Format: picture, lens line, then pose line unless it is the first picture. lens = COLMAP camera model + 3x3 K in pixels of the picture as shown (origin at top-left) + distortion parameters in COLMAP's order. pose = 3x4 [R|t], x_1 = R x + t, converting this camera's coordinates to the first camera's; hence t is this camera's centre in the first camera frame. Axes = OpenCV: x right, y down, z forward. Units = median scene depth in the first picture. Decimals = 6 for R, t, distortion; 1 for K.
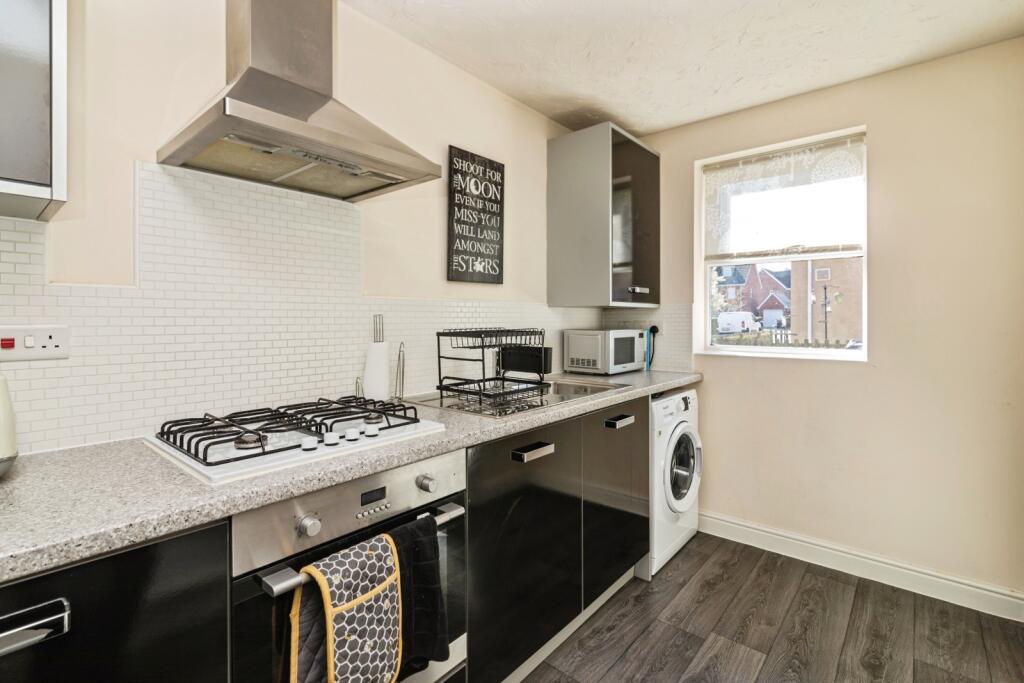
lens RADIAL K [[481.4, 0, 451.4], [0, 481.4, 324.7], [0, 0, 1]] dist [-0.044154, 0.000220]
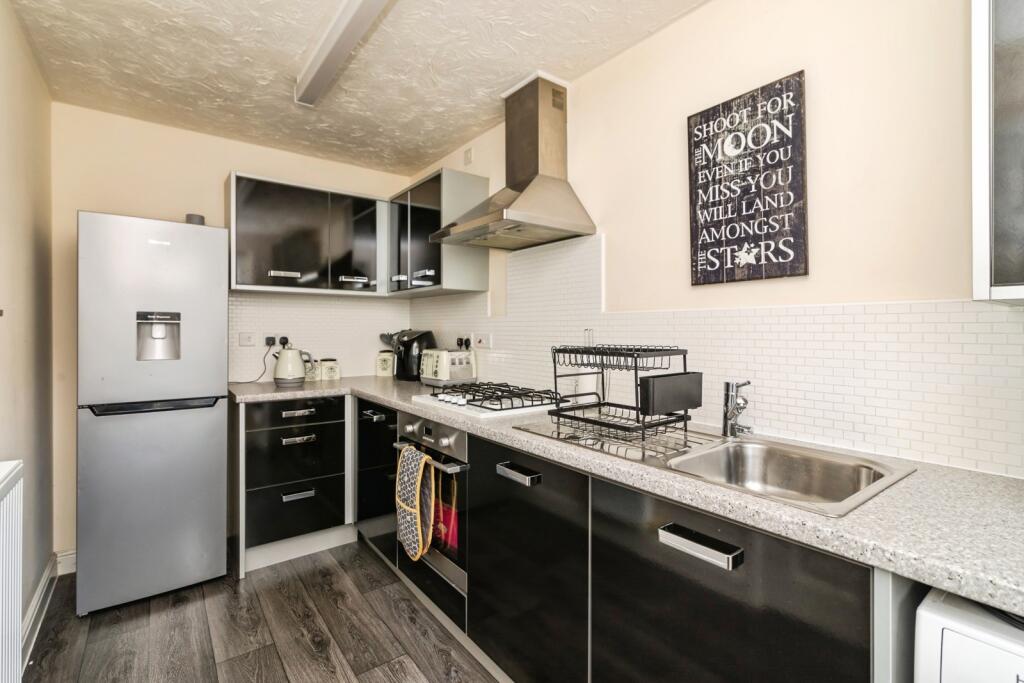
lens RADIAL K [[477.0, 0, 512.0], [0, 477.0, 341.5], [0, 0, 1]] dist [-0.038678, 0.000236]
pose [[-0.150455, 0.010498, -0.988561, 0.785663], [-0.014056, 0.999820, 0.012757, -0.006270], [0.988517, 0.015814, -0.150281, 0.798745]]
